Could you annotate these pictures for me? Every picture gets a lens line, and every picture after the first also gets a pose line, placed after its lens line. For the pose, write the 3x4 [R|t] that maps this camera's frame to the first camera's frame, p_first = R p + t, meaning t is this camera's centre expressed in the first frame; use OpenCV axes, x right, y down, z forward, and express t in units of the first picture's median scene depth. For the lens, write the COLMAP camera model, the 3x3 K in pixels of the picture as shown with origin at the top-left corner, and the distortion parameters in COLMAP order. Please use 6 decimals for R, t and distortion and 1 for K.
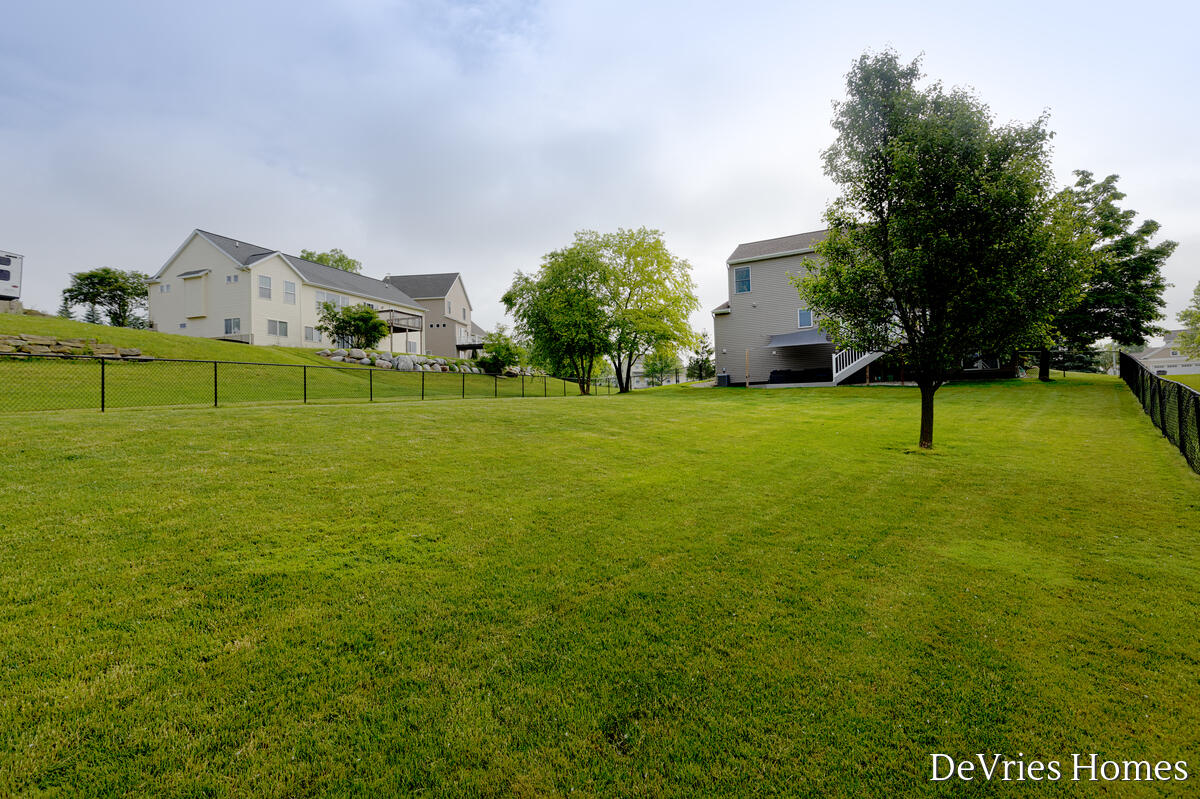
lens RADIAL K [[540.8, 0, 600.0], [0, 540.8, 399.5], [0, 0, 1]] dist [-0.002395, -0.001216]
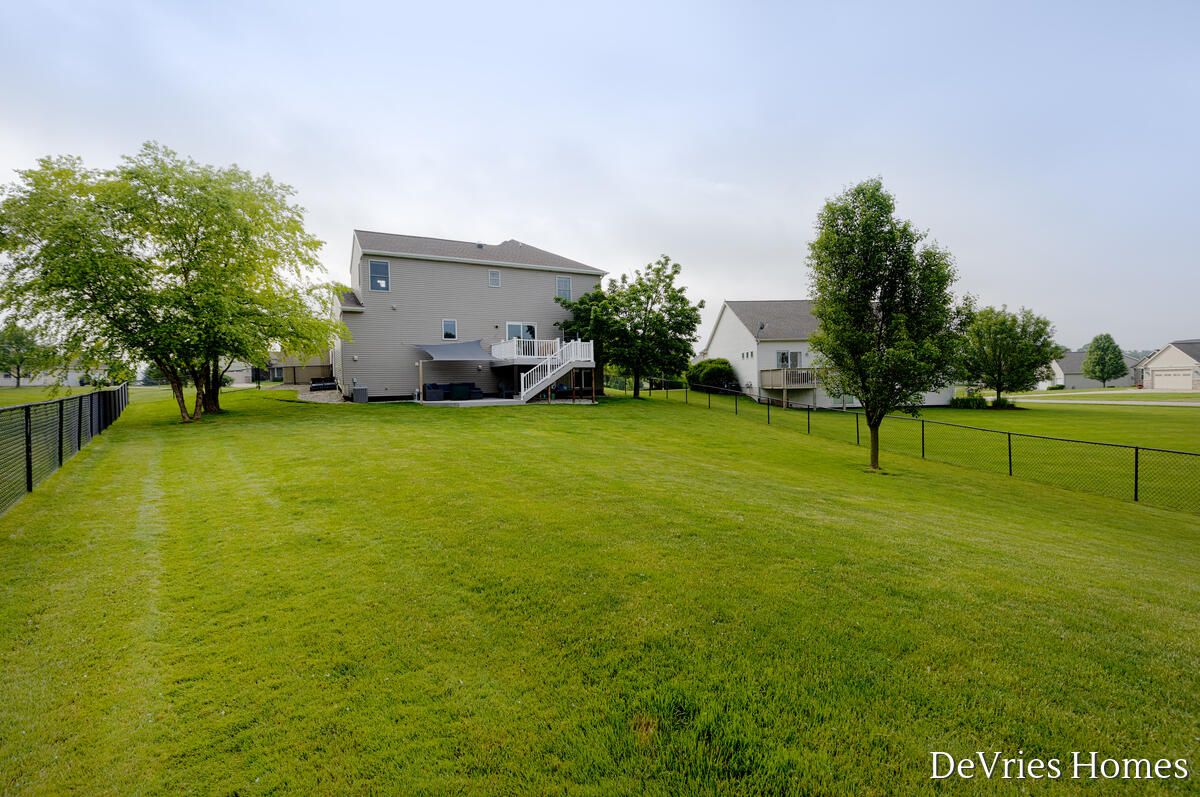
lens RADIAL K [[540.8, 0, 600.0], [0, 540.8, 398.5], [0, 0, 1]] dist [-0.002395, -0.001216]
pose [[0.499250, -0.004203, 0.866448, -0.323854], [0.005772, 0.999982, 0.001526, -0.029903], [-0.866439, 0.004239, 0.499265, 0.295259]]
